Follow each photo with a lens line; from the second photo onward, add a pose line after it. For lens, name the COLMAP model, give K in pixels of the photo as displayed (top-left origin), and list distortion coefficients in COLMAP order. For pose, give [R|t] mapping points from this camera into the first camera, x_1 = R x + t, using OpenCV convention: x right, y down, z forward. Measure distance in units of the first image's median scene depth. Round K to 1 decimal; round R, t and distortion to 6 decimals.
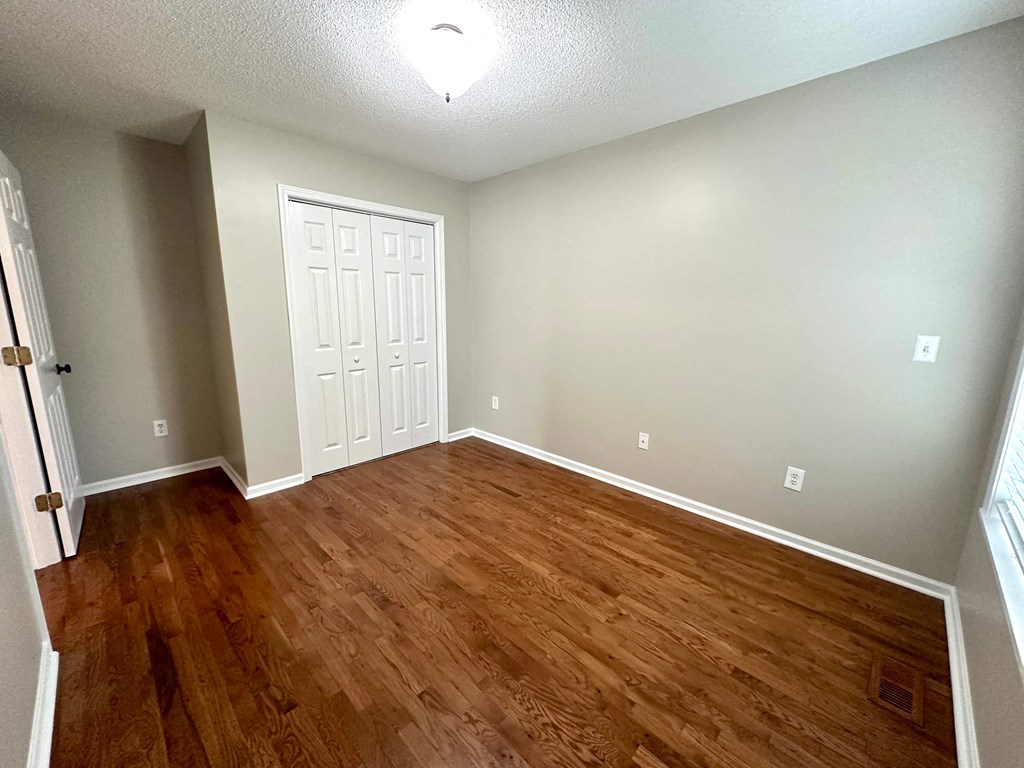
lens RADIAL K [[408.2, 0, 511.2], [0, 408.2, 384.0], [0, 0, 1]] dist [-0.000764, 0.000543]
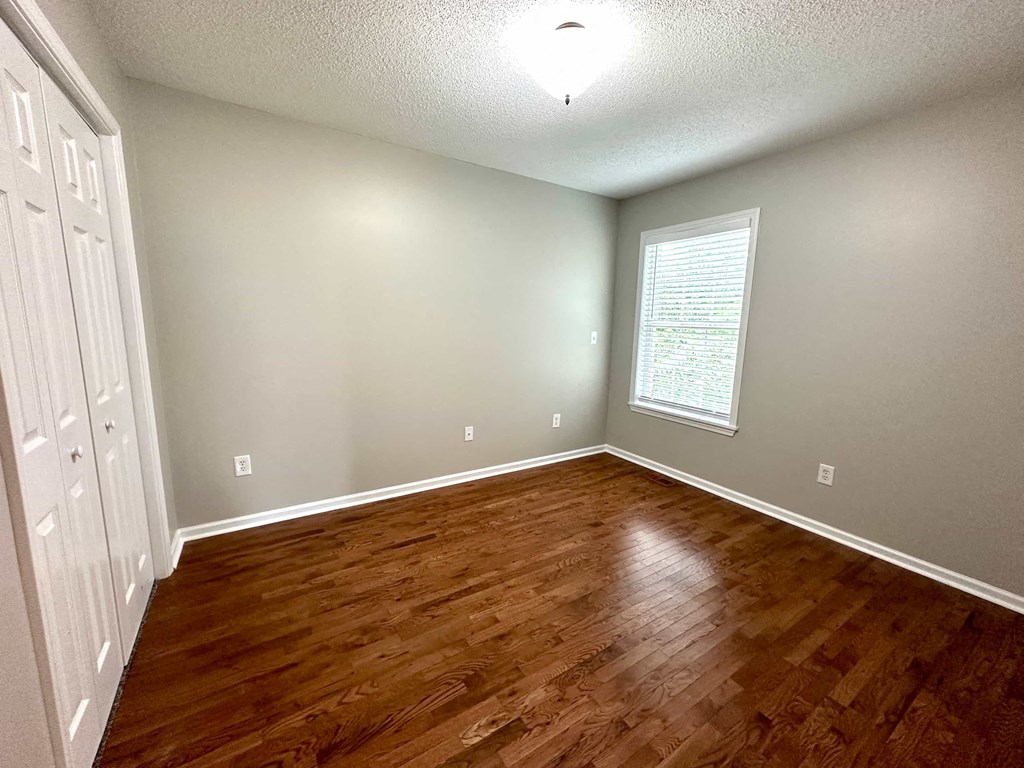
lens RADIAL K [[408.2, 0, 511.2], [0, 408.2, 384.0], [0, 0, 1]] dist [-0.000764, 0.000543]
pose [[0.228766, -0.159551, 0.960318, -0.898630], [0.166233, 0.978391, 0.122954, -0.145389], [-0.959183, 0.131509, 0.250345, 0.729468]]
